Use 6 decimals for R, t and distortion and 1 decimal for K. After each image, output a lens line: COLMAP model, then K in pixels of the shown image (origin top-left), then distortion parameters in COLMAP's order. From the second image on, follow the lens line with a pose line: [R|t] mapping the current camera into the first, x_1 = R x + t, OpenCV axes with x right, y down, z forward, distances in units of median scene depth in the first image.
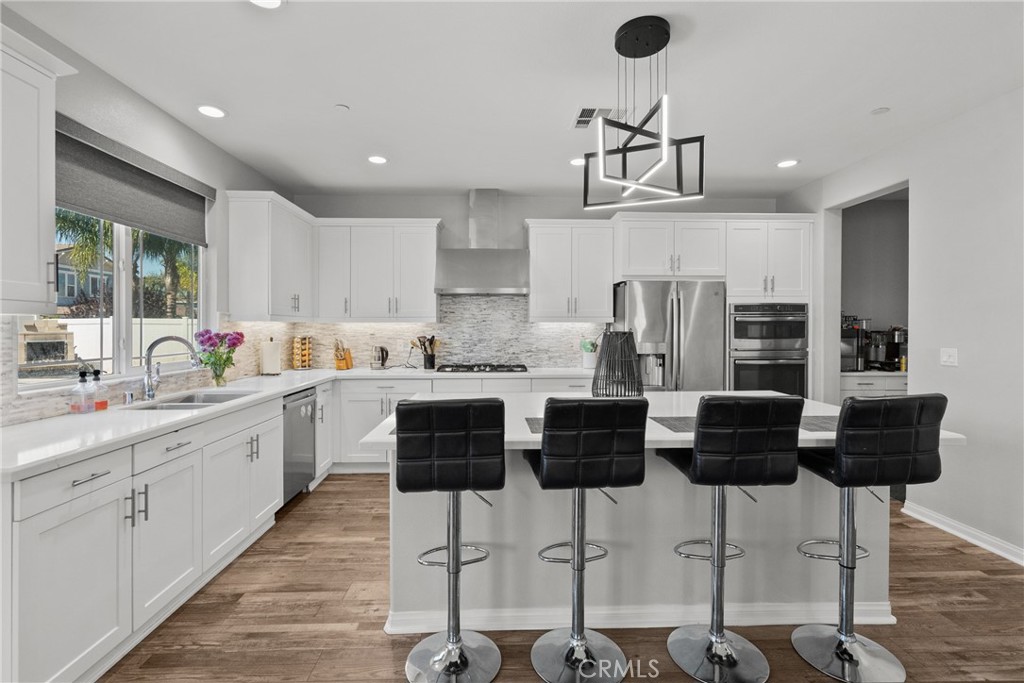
lens RADIAL K [[470.5, 0, 508.6], [0, 470.5, 328.4], [0, 0, 1]] dist [-0.006115, 0.001358]
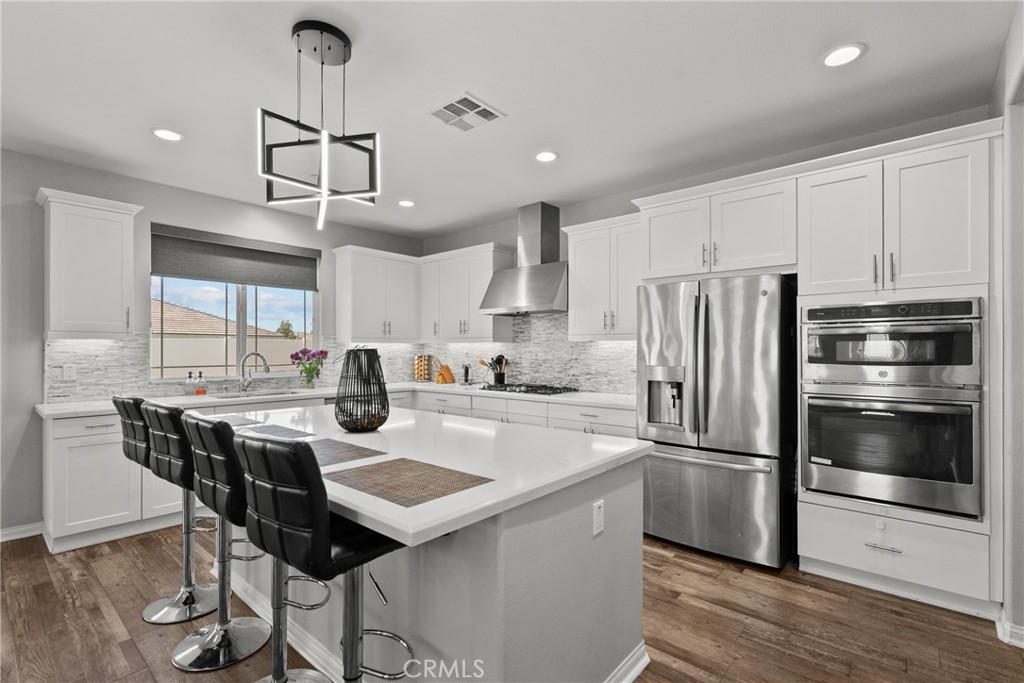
lens RADIAL K [[470.5, 0, 509.0], [0, 470.5, 347.3], [0, 0, 1]] dist [-0.006115, 0.001358]
pose [[0.731066, -0.002821, -0.682301, 0.615339], [-0.001591, 0.999982, -0.005840, 0.004628], [0.682305, 0.005355, 0.731048, 0.280669]]
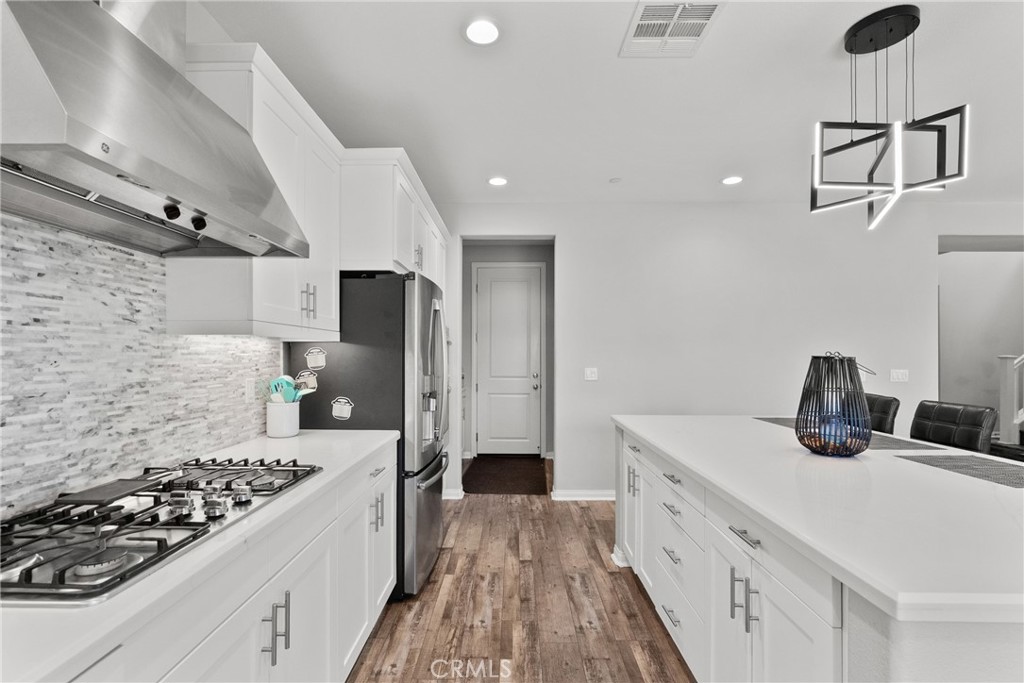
lens RADIAL K [[470.5, 0, 513.7], [0, 470.5, 351.8], [0, 0, 1]] dist [-0.006115, 0.001358]
pose [[0.035761, 0.006891, 0.999337, -0.328555], [-0.000794, 0.999976, -0.006867, 0.002326], [-0.999360, -0.000548, 0.035766, 0.840827]]
